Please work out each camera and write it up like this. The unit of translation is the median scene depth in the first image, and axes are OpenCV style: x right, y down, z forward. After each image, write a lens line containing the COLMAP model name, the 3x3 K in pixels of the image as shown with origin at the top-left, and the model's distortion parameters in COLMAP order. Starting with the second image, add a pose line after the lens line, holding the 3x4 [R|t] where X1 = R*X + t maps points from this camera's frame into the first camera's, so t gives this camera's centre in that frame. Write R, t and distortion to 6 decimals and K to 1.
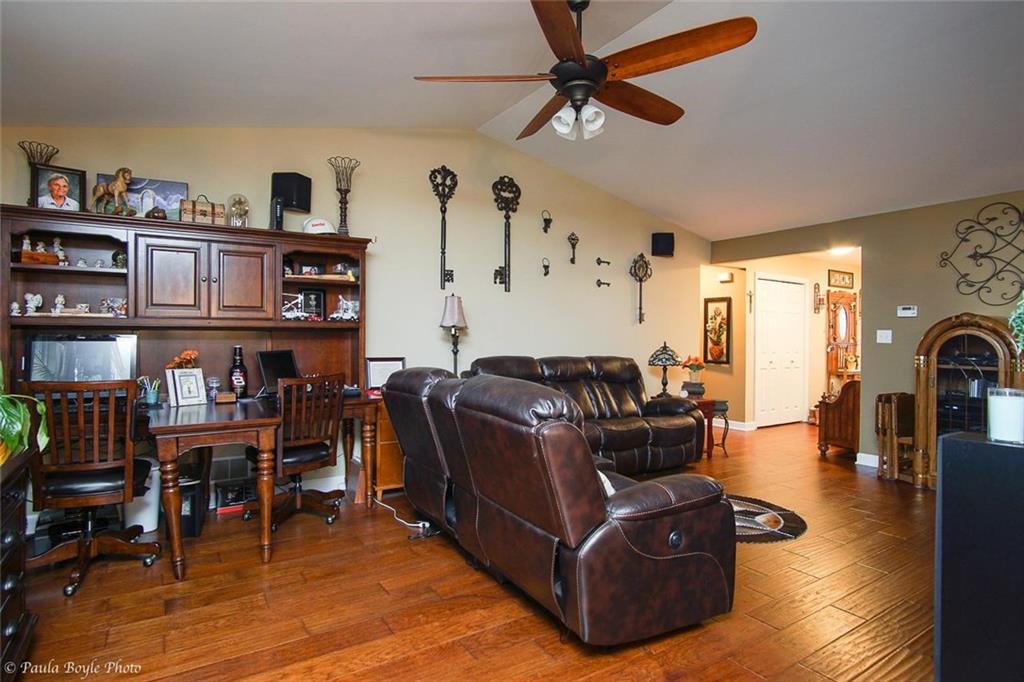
lens RADIAL K [[550.0, 0, 503.8], [0, 550.0, 329.3], [0, 0, 1]] dist [-0.027964, 0.009510]
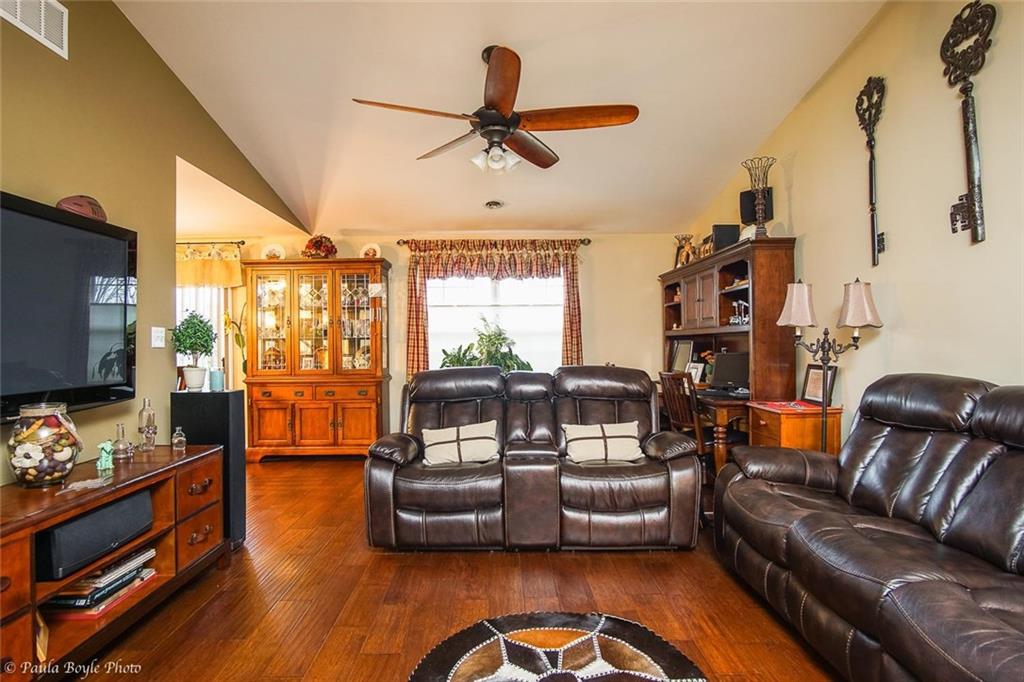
lens RADIAL K [[550.0, 0, 503.8], [0, 550.0, 329.3], [0, 0, 1]] dist [-0.027964, 0.009510]
pose [[-0.524577, -0.023151, -0.851048, 0.628254], [0.014605, 0.999238, -0.036185, 0.018381], [0.851238, -0.031411, -0.523840, 0.904579]]
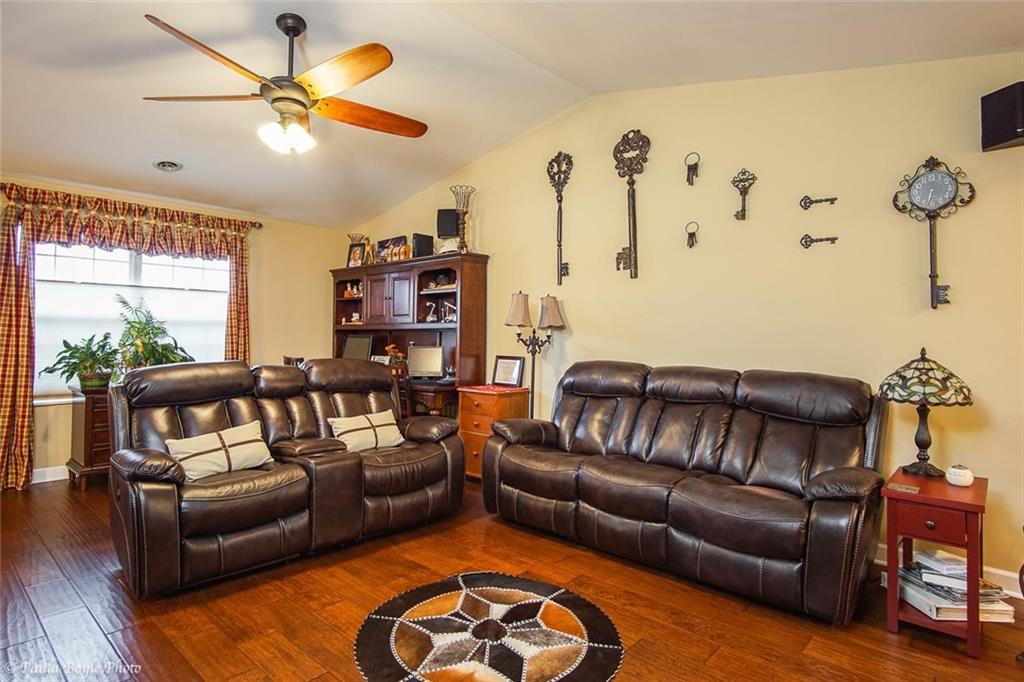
lens RADIAL K [[565.2, 0, 496.4], [0, 565.2, 316.0], [0, 0, 1]] dist [-0.001841, 0.001426]
pose [[0.248194, -0.039163, -0.967918, 0.733529], [0.002359, 0.999204, -0.039824, 0.015674], [0.968707, 0.007601, 0.248089, 0.624866]]
